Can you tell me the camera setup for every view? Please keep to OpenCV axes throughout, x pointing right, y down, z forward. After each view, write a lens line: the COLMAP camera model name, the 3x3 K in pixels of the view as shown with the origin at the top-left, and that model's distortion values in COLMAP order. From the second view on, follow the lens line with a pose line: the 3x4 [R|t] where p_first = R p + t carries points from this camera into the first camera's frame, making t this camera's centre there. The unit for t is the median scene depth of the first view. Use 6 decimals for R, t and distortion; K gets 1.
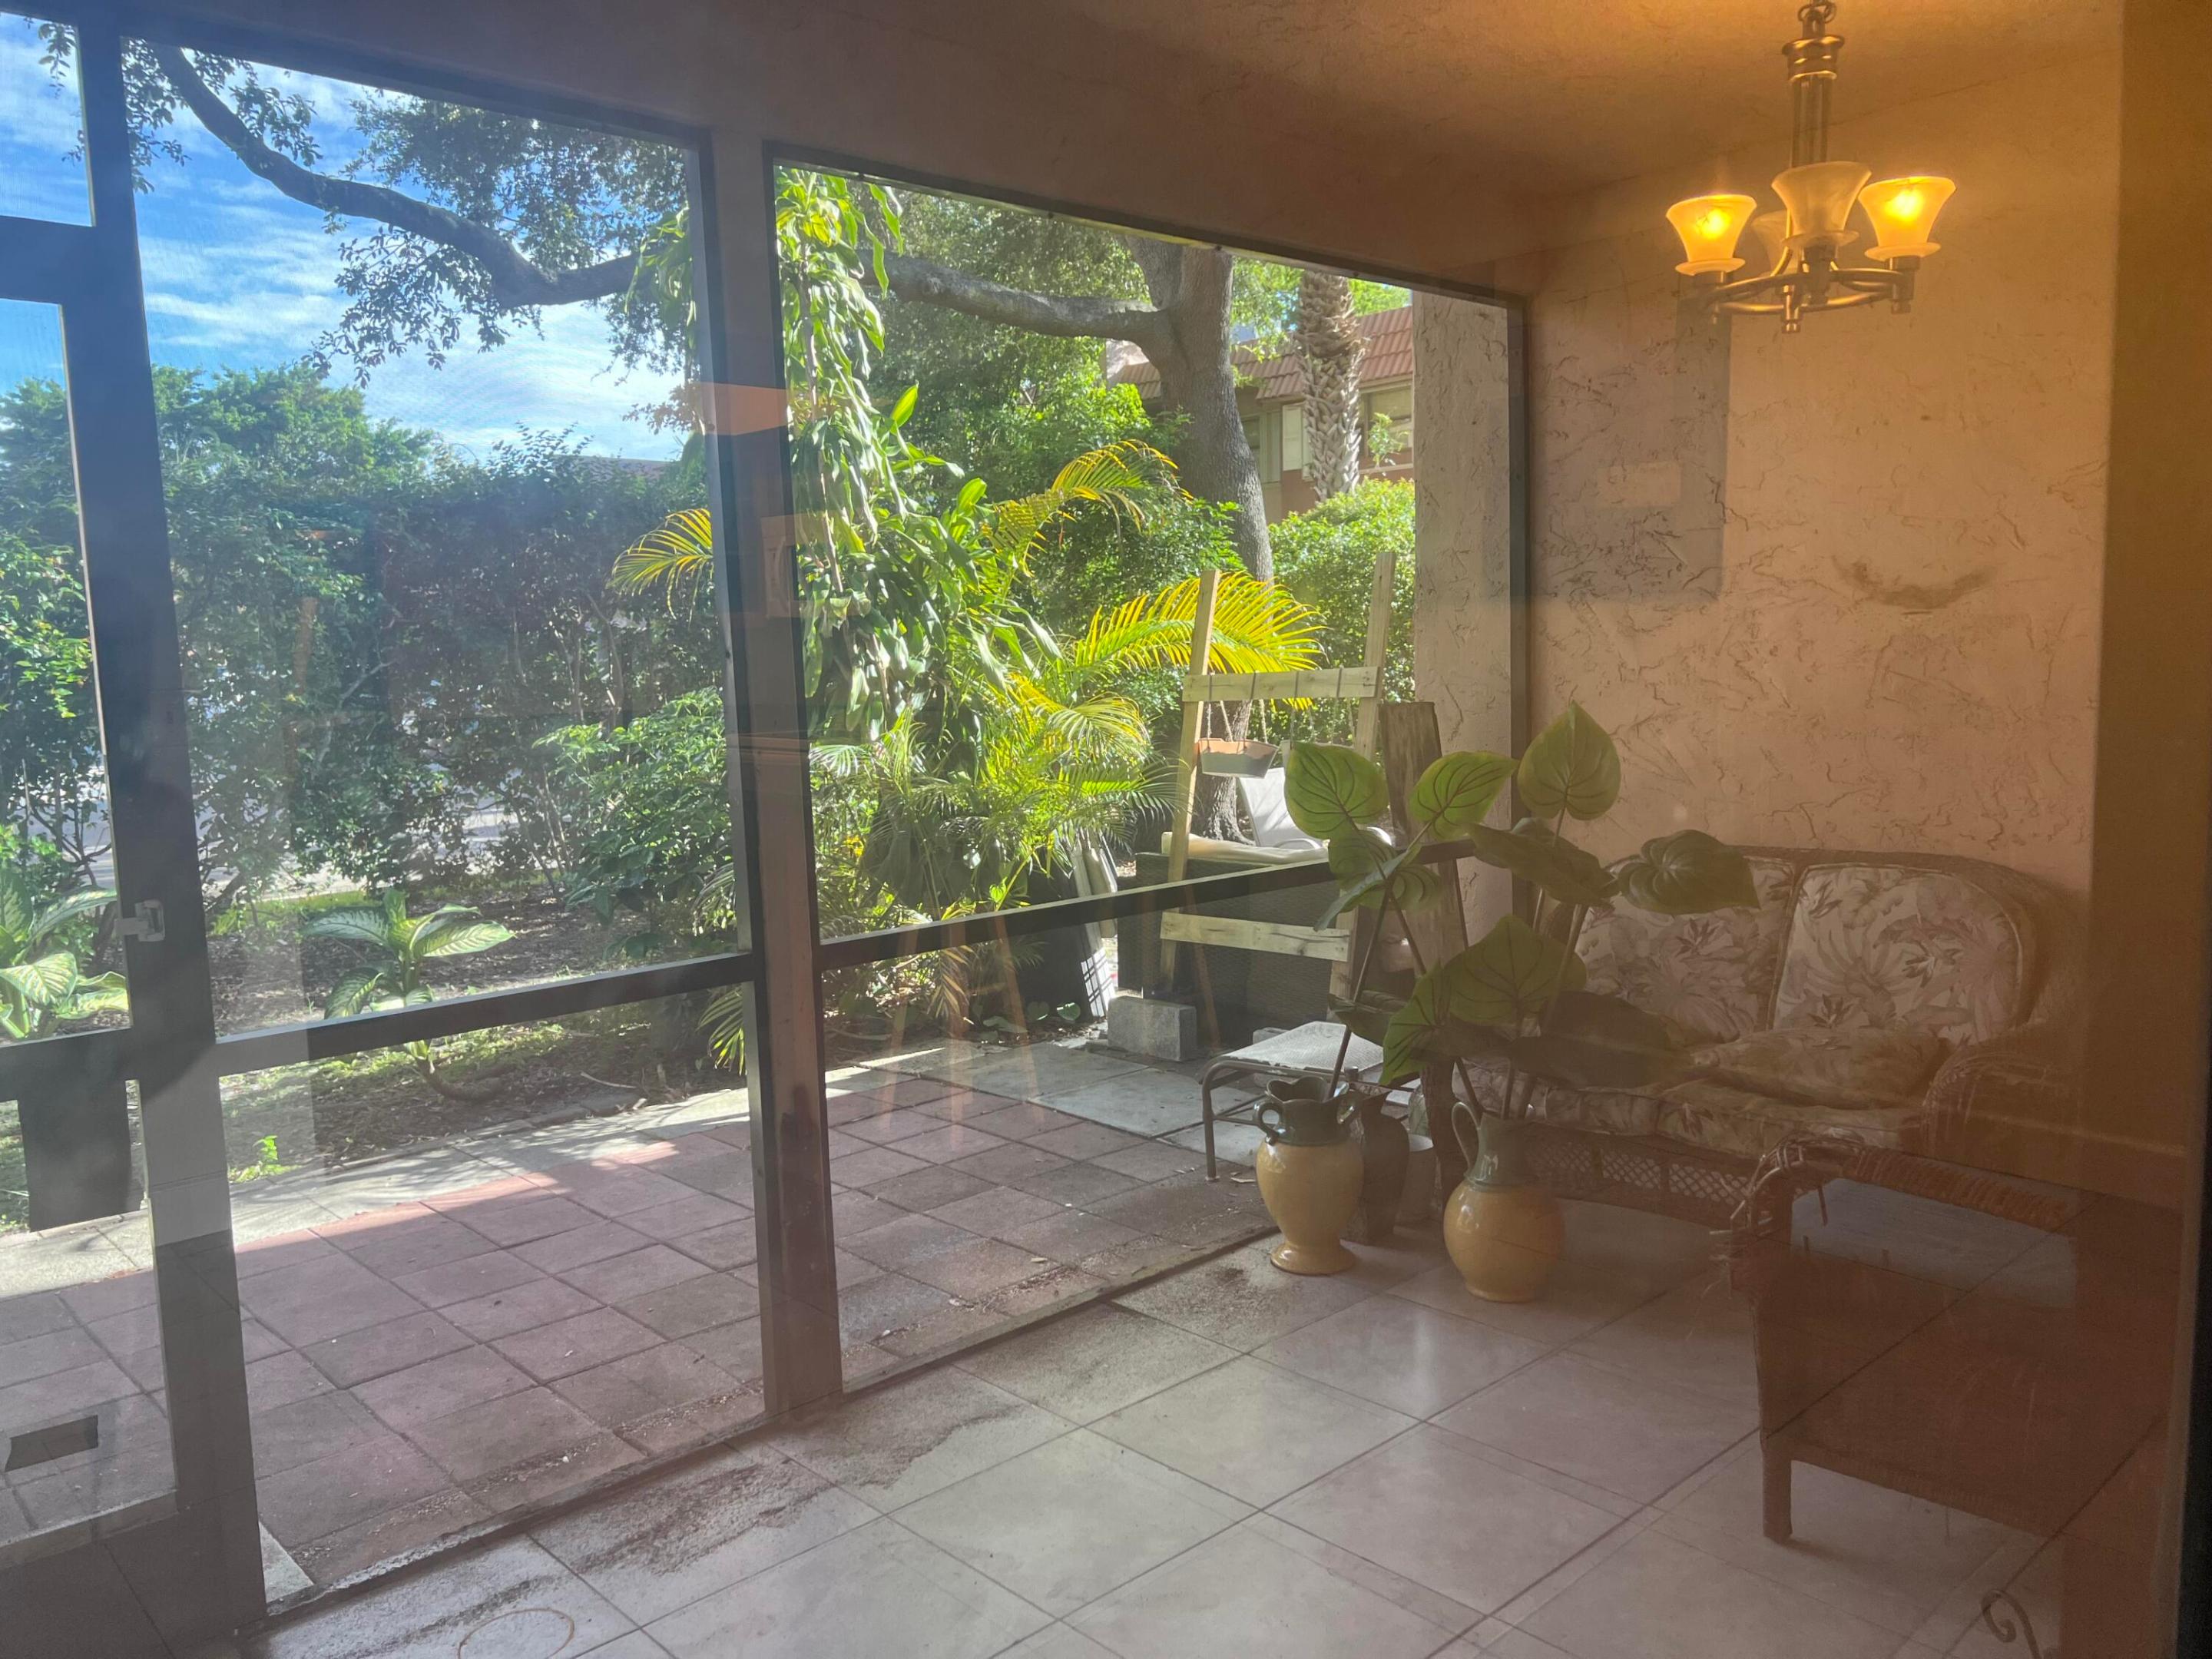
lens RADIAL K [[1678.4, 0, 1130.0], [0, 1678.4, 834.7], [0, 0, 1]] dist [0.064303, -0.081175]
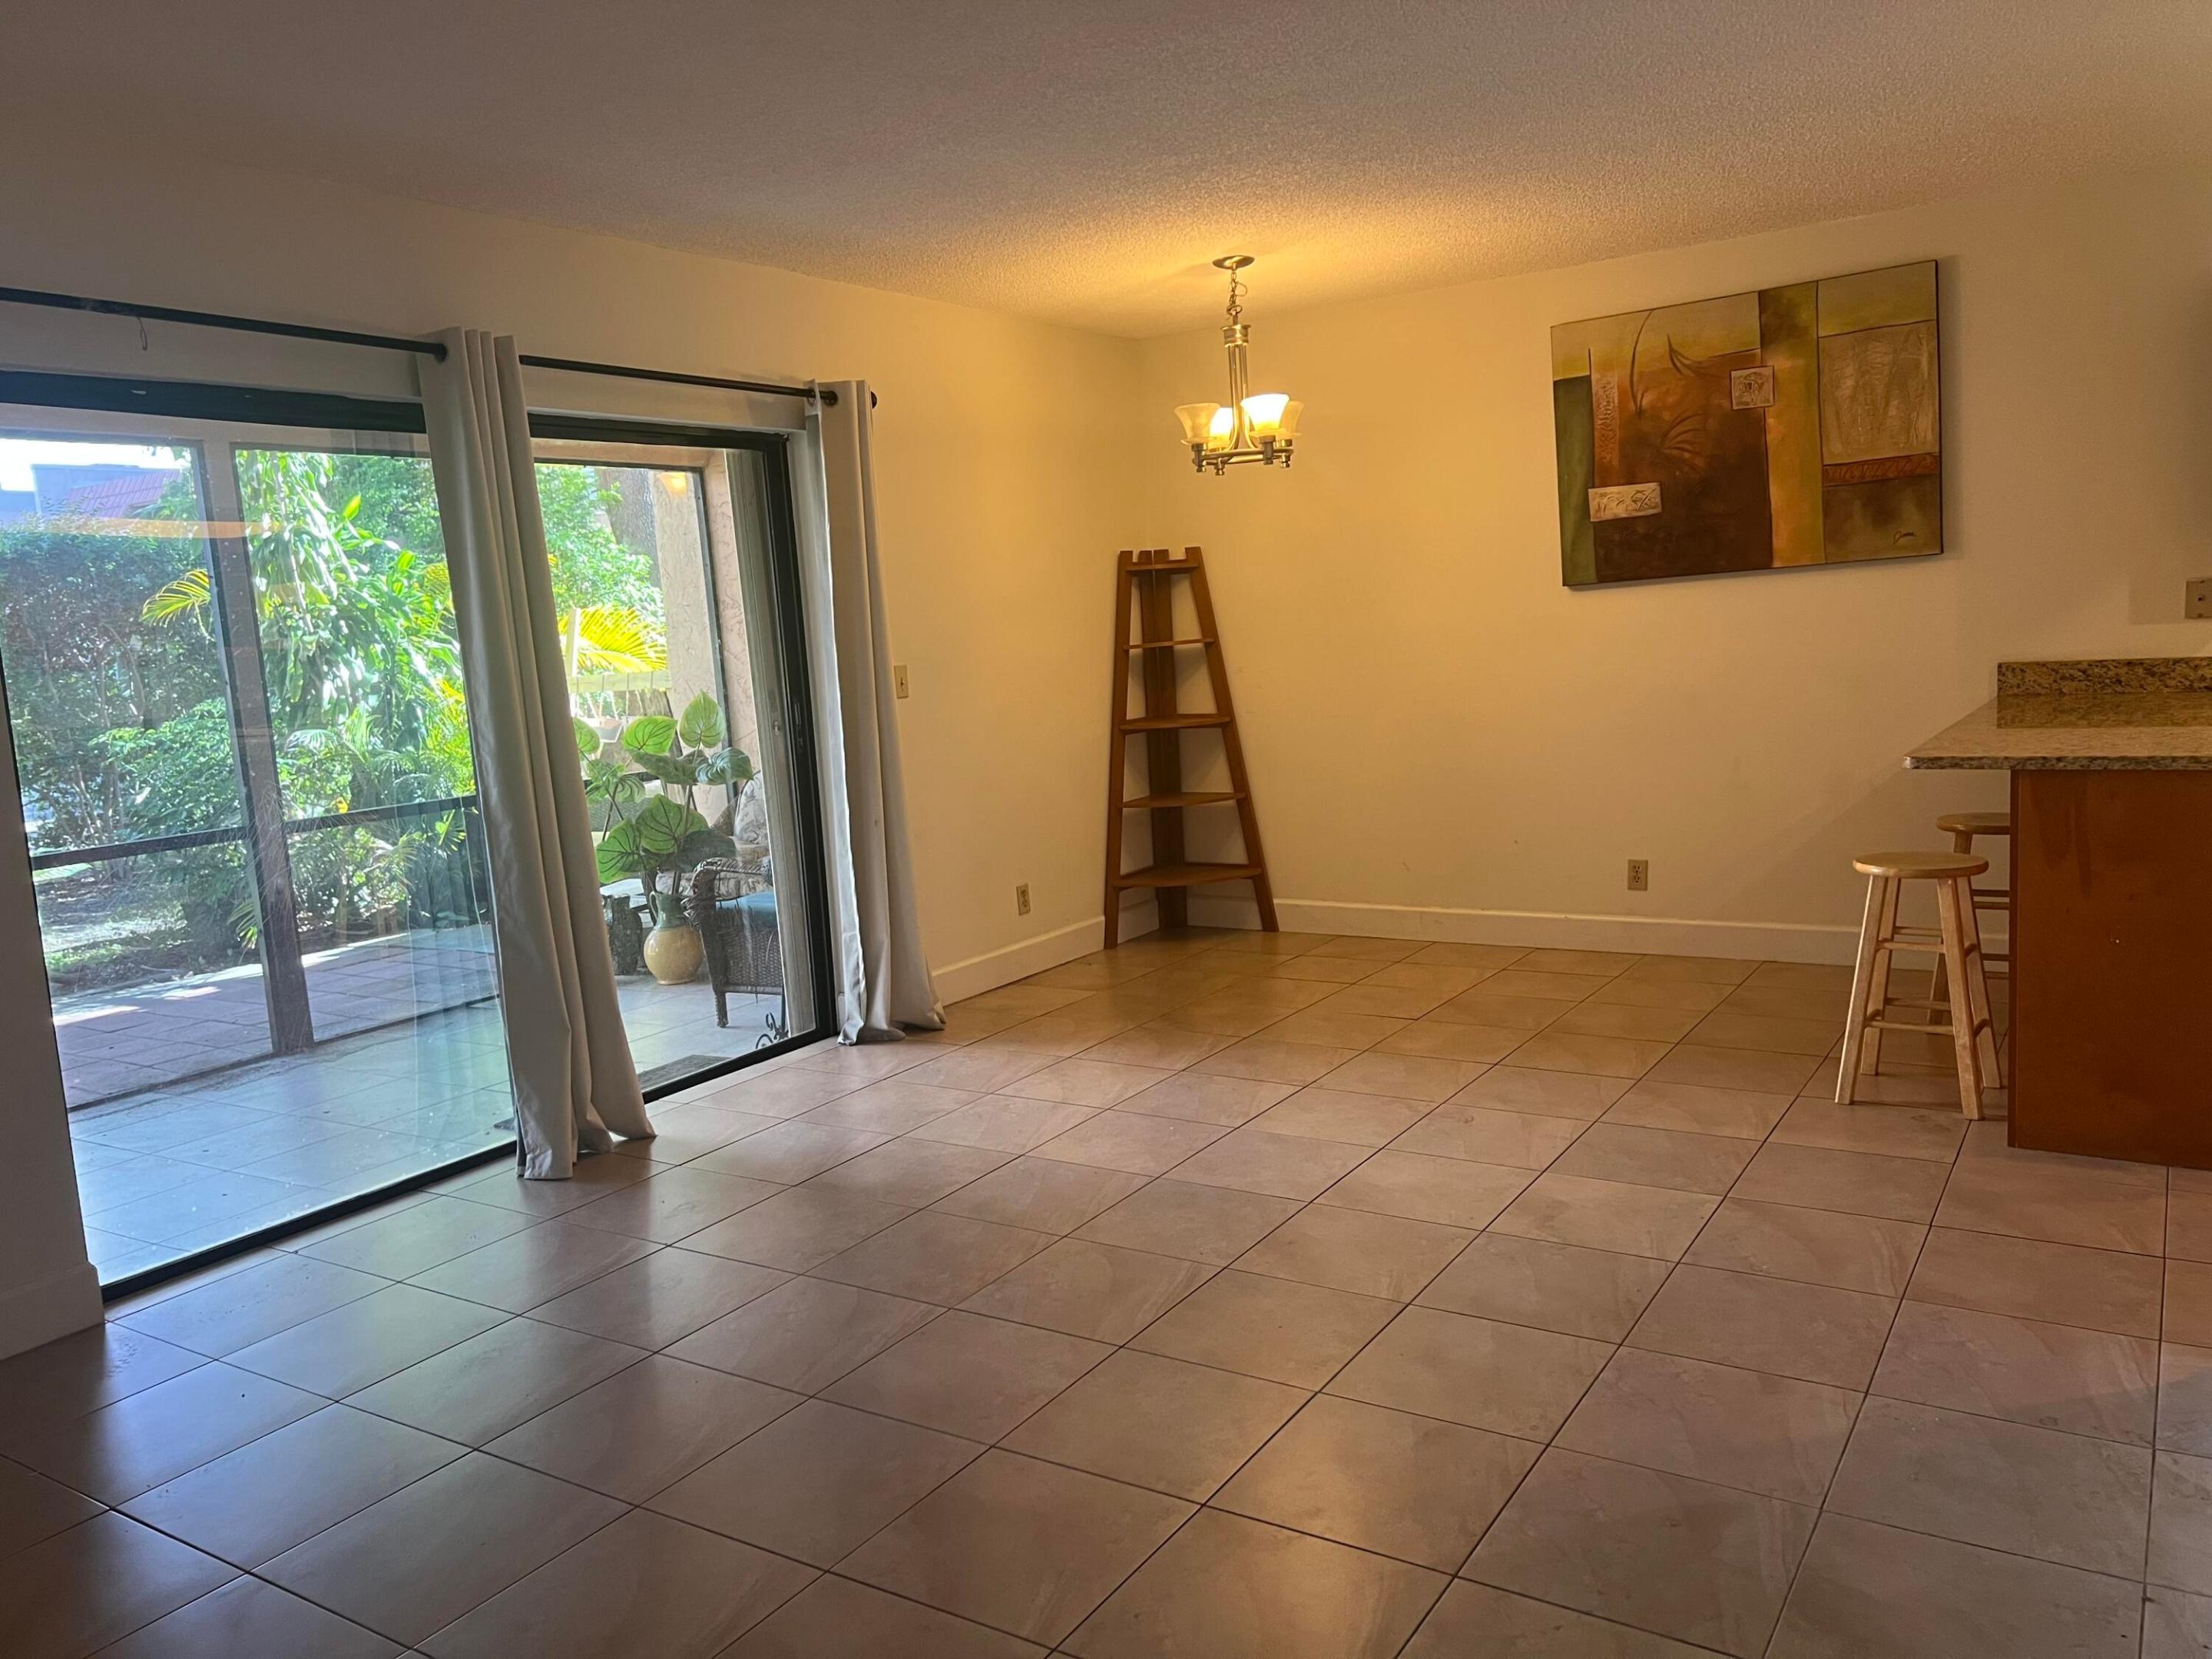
lens RADIAL K [[1678.4, 0, 1101.3], [0, 1678.4, 816.1], [0, 0, 1]] dist [0.064303, -0.081175]
pose [[0.971982, -0.058713, 0.227604, 0.159191], [0.058883, 0.998247, 0.006048, 0.054037], [-0.227560, 0.007523, 0.973735, -0.638369]]
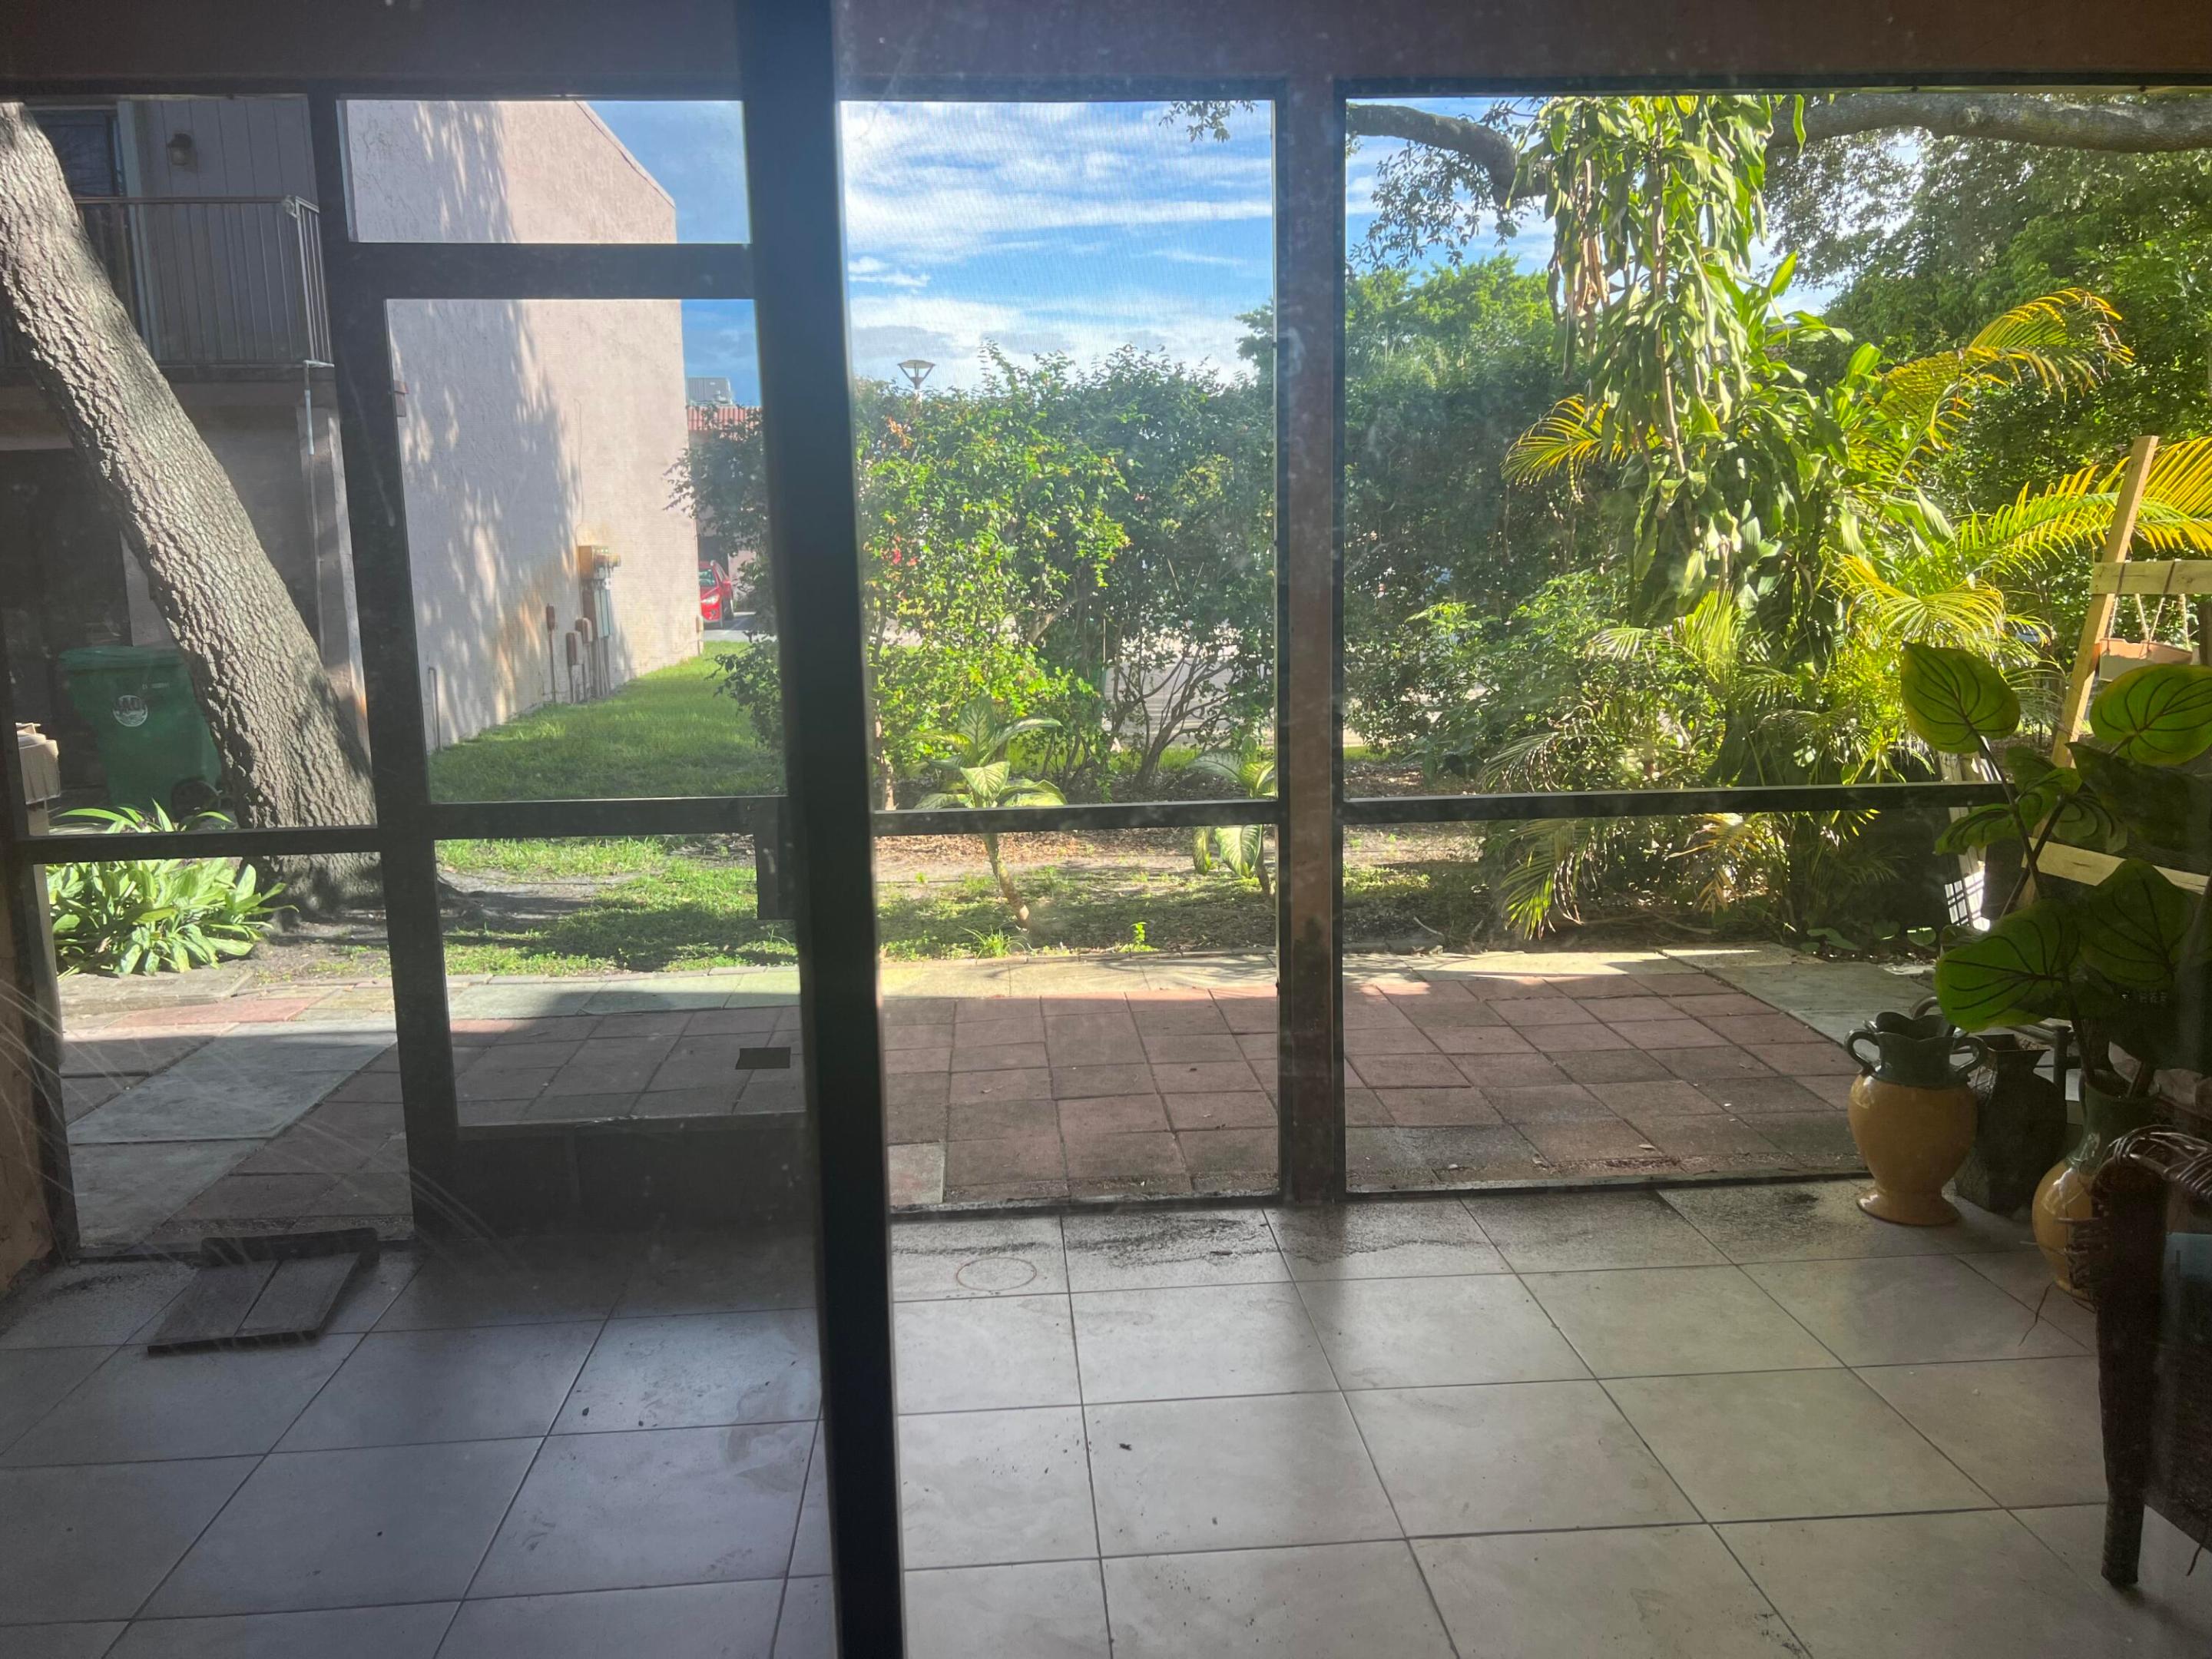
lens RADIAL K [[1678.4, 0, 1069.6], [0, 1678.4, 842.5], [0, 0, 1]] dist [0.064303, -0.081175]
pose [[0.766578, 0.121367, -0.630578, 0.199973], [-0.072843, 0.992074, 0.102390, -0.005016], [0.638007, -0.032557, 0.769342, 0.002561]]
